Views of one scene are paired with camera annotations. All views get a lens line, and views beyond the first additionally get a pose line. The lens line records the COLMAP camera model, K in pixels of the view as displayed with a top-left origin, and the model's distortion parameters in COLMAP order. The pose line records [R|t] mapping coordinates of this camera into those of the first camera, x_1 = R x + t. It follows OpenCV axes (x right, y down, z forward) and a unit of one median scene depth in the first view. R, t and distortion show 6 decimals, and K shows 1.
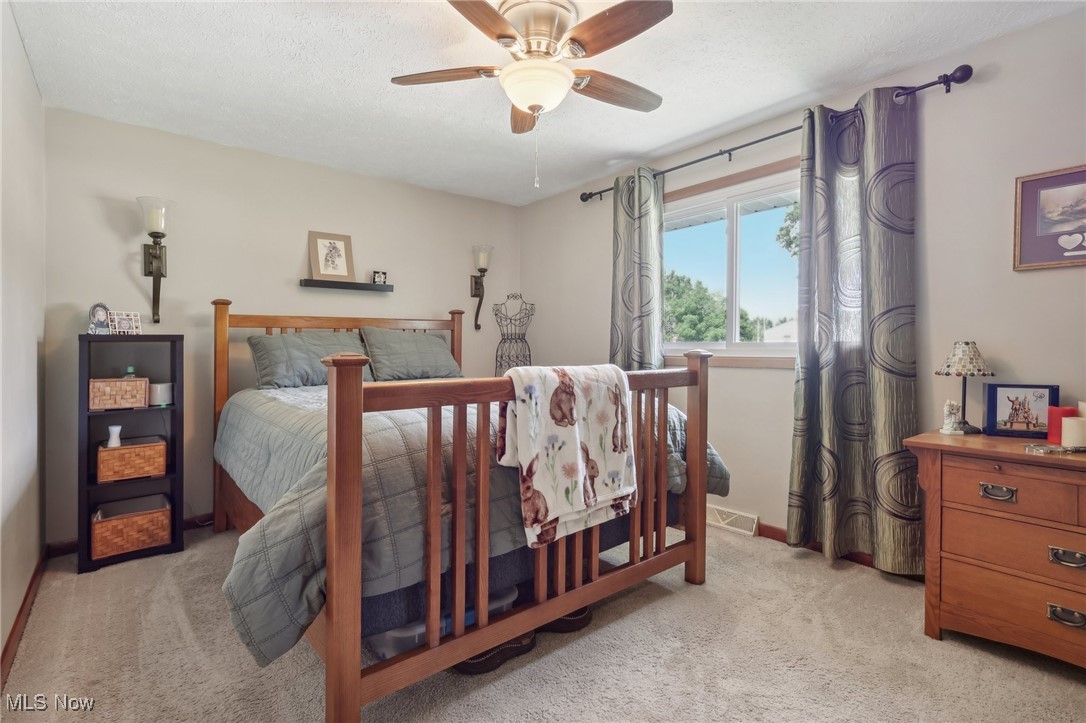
lens RADIAL K [[509.3, 0, 546.8], [0, 509.3, 357.3], [0, 0, 1]] dist [-0.000767, 0.000662]
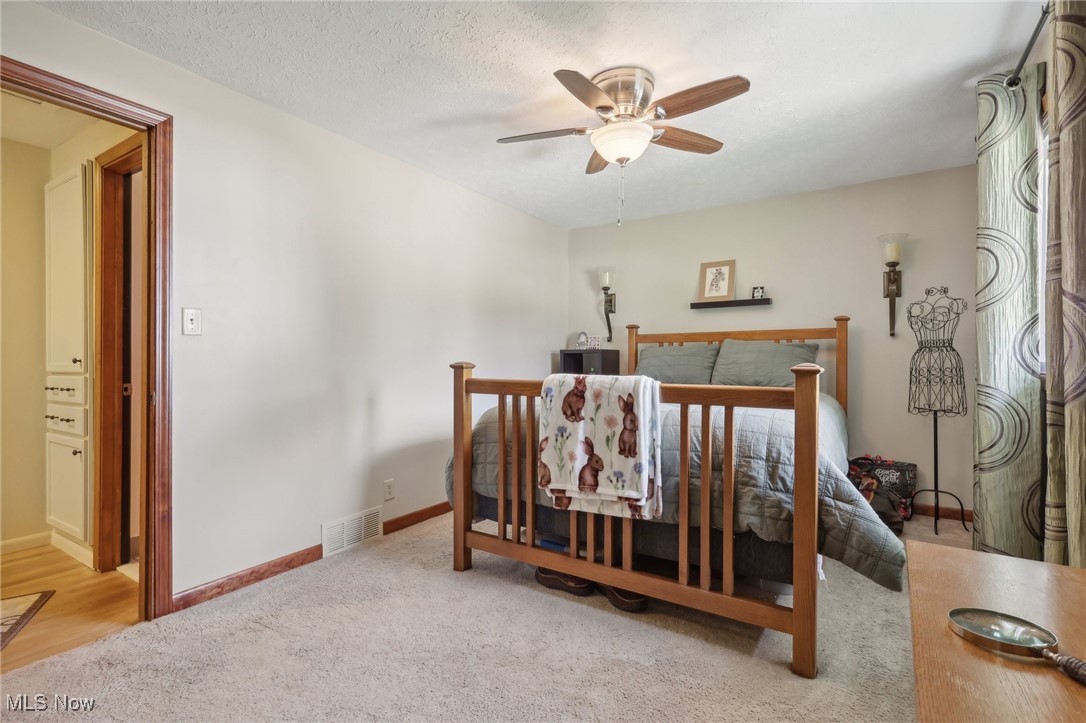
lens RADIAL K [[509.3, 0, 549.4], [0, 509.3, 356.1], [0, 0, 1]] dist [-0.000767, 0.000662]
pose [[0.301676, 0.002202, -0.953408, 1.142008], [-0.017917, 0.999834, -0.003360, -0.021333], [0.953242, 0.018096, 0.301666, 0.518085]]
